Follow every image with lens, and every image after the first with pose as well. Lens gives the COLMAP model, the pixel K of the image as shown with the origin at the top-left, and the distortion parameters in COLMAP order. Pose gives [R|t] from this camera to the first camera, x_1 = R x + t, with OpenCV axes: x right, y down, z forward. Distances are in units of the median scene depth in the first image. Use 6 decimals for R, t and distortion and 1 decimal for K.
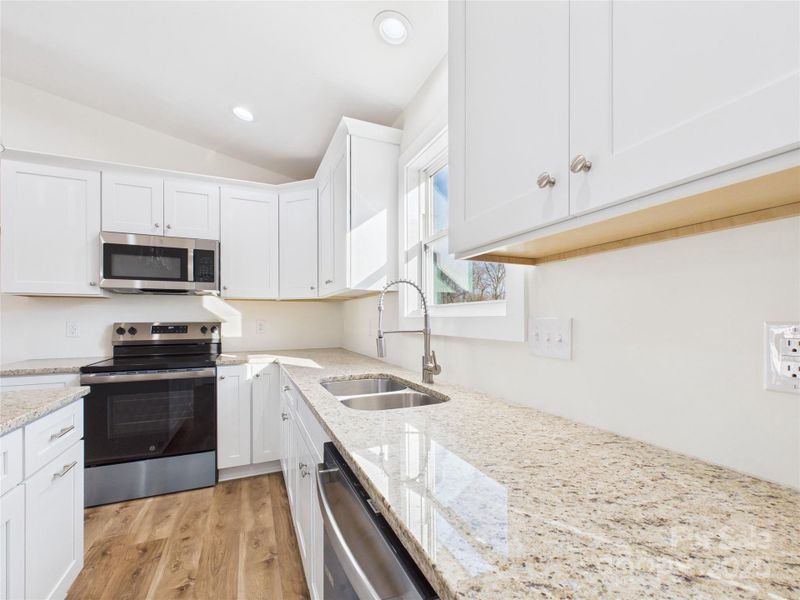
lens RADIAL K [[362.1, 0, 401.7], [0, 362.1, 318.5], [0, 0, 1]] dist [0.003813, 0.000483]
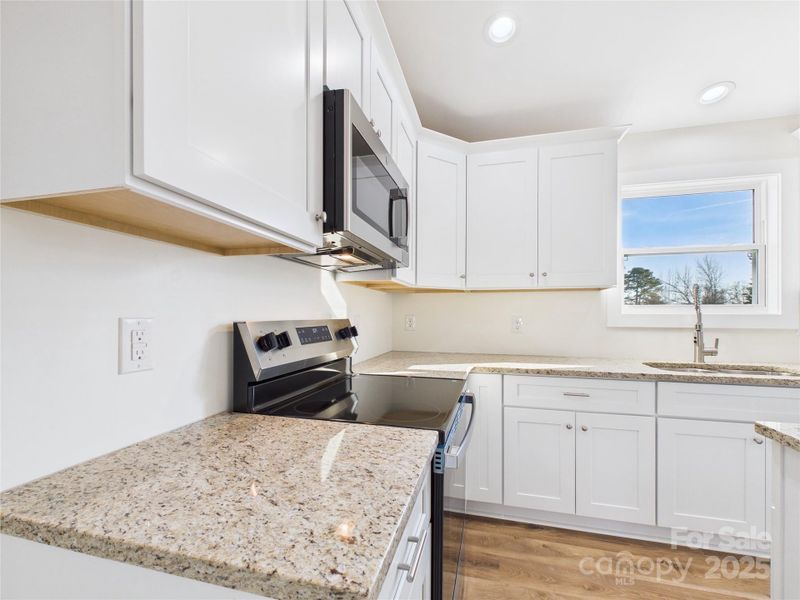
lens RADIAL K [[362.1, 0, 401.7], [0, 362.1, 318.5], [0, 0, 1]] dist [0.003813, 0.000483]
pose [[0.607271, -0.001527, 0.794494, -1.142330], [-0.004860, 0.999972, 0.005637, 0.005380], [-0.794480, -0.007284, 0.607246, 0.728231]]
